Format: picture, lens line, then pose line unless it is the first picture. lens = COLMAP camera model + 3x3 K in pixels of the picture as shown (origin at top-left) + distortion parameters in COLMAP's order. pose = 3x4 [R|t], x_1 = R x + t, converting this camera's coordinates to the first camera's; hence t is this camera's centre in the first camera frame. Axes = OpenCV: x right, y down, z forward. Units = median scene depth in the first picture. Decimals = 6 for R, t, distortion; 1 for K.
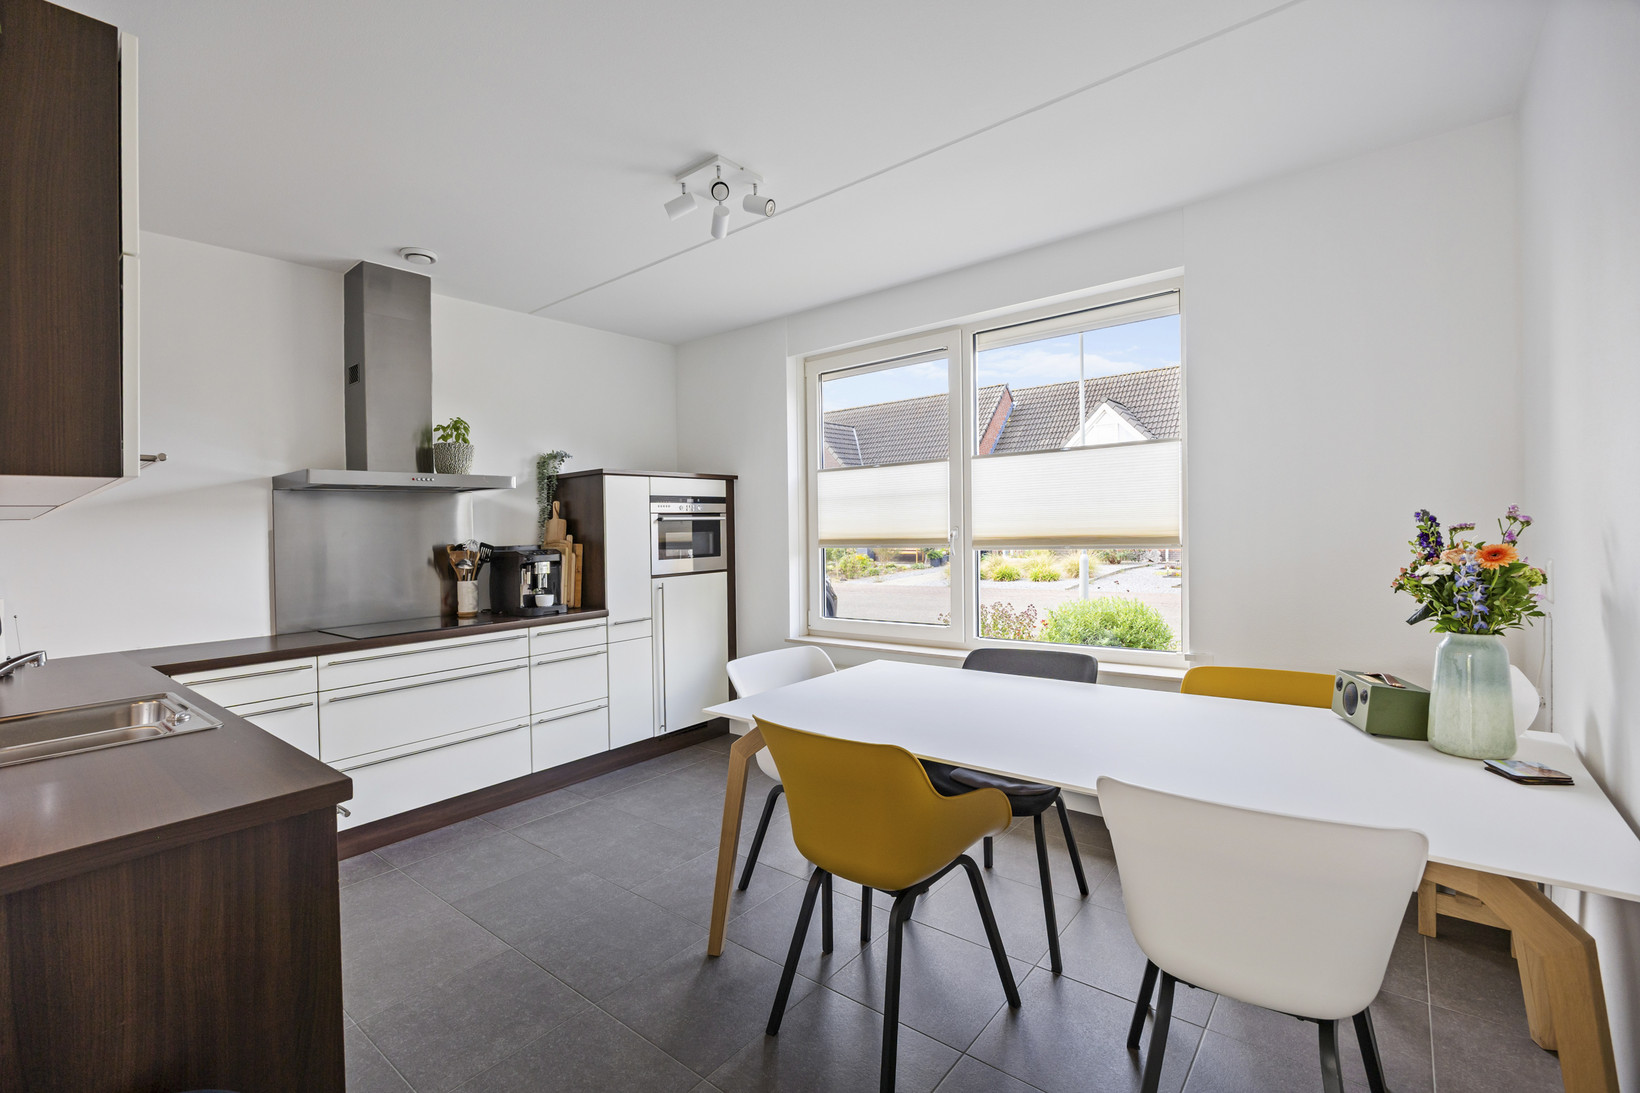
lens RADIAL K [[714.9, 0, 819.3], [0, 714.9, 537.3], [0, 0, 1]] dist [0.000363, 0.000334]
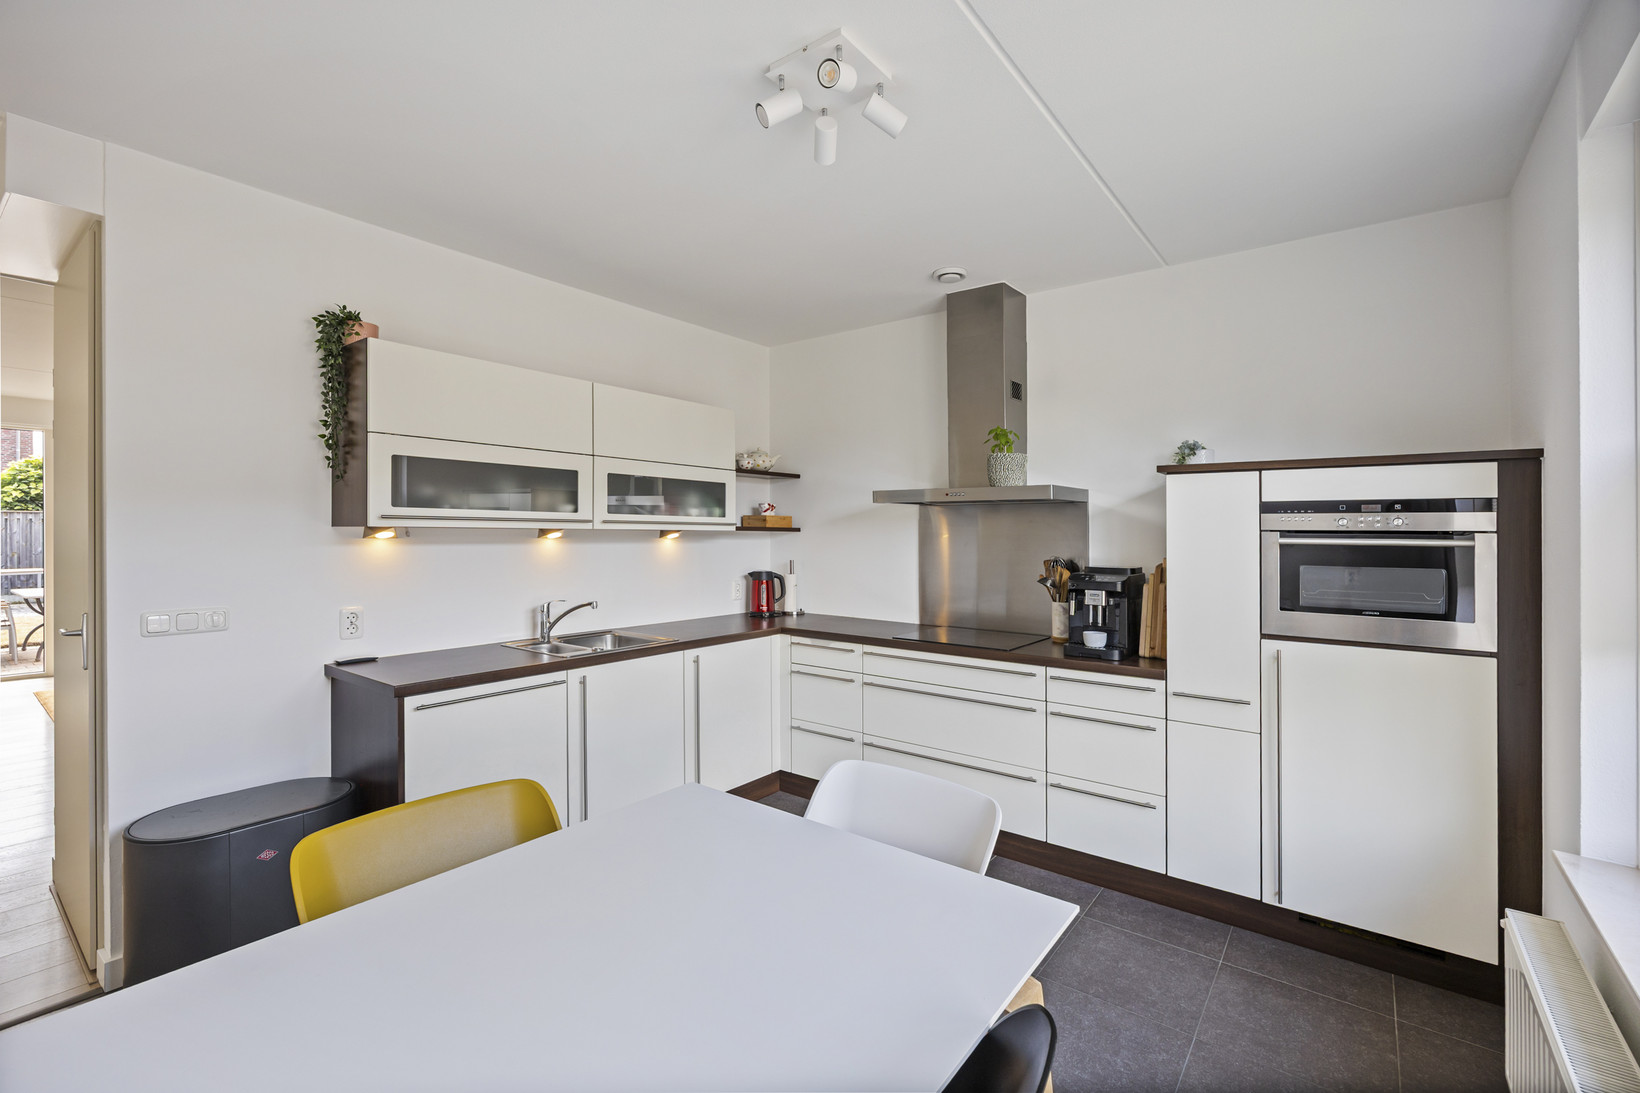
lens RADIAL K [[714.9, 0, 819.3], [0, 714.9, 537.3], [0, 0, 1]] dist [0.000363, 0.000334]
pose [[0.030329, 0.037255, -0.998845, 0.365137], [-0.025887, 0.998999, 0.036475, -0.041937], [0.999205, 0.024750, 0.031263, 0.628511]]
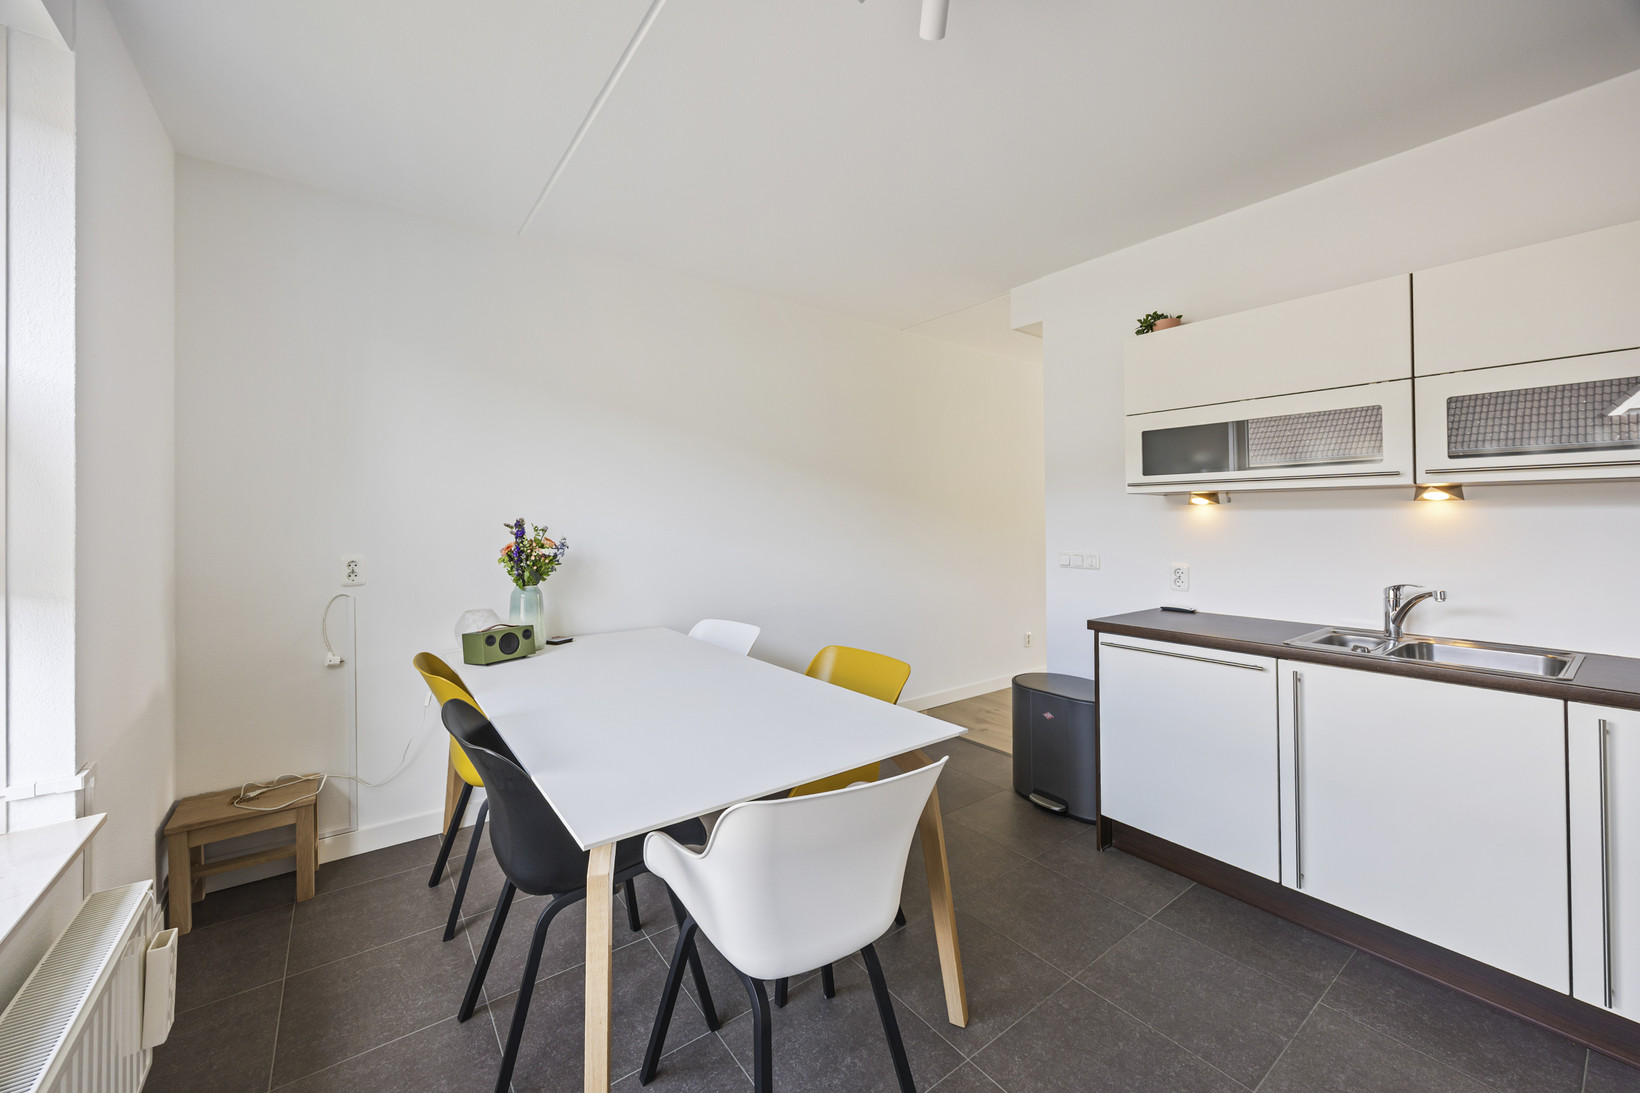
lens RADIAL K [[659.6, 0, 823.3], [0, 659.6, 543.0], [0, 0, 1]] dist [0.017661, -0.002487]
pose [[-0.964392, 0.042058, 0.261112, -0.152893], [0.058247, 0.996810, 0.054571, -0.025151], [-0.257983, 0.067837, -0.963765, 1.031823]]
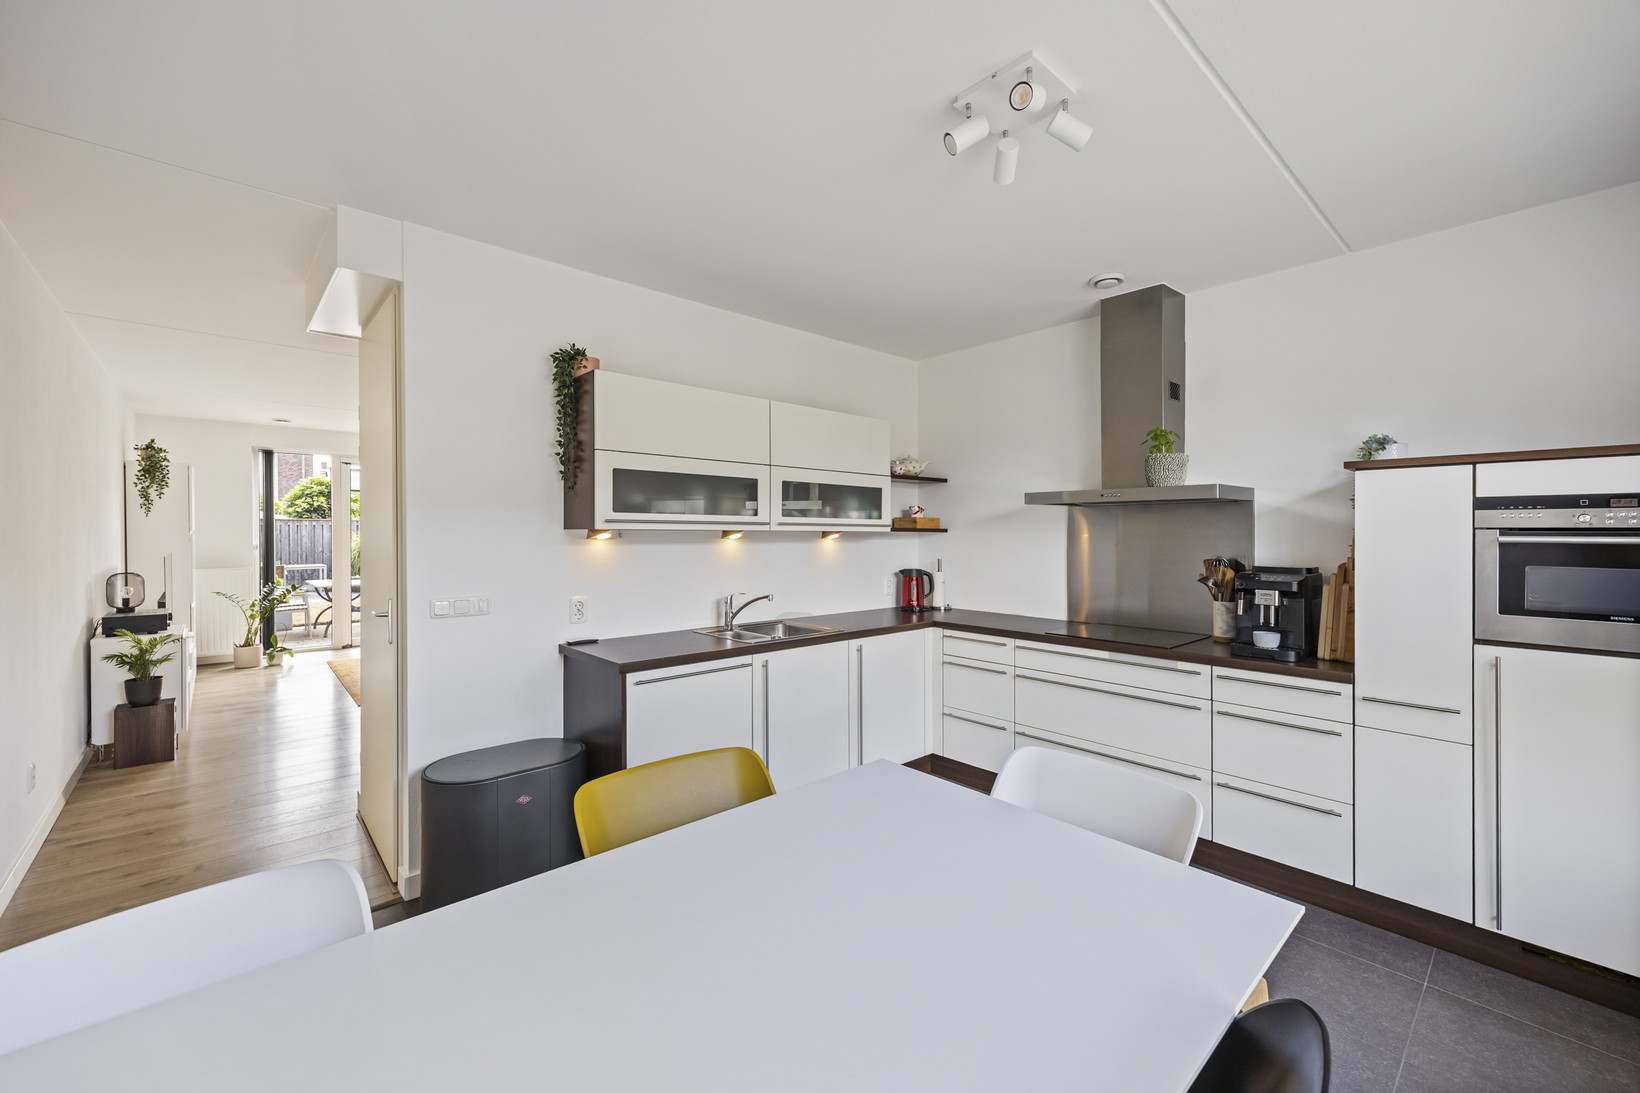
lens RADIAL K [[659.6, 0, 823.3], [0, 659.6, 543.0], [0, 0, 1]] dist [0.017661, -0.002487]
pose [[-0.150132, 0.044752, -0.987653, 0.372329], [-0.016116, 0.998732, 0.047704, -0.040547], [0.988535, 0.023078, -0.149221, 0.590971]]
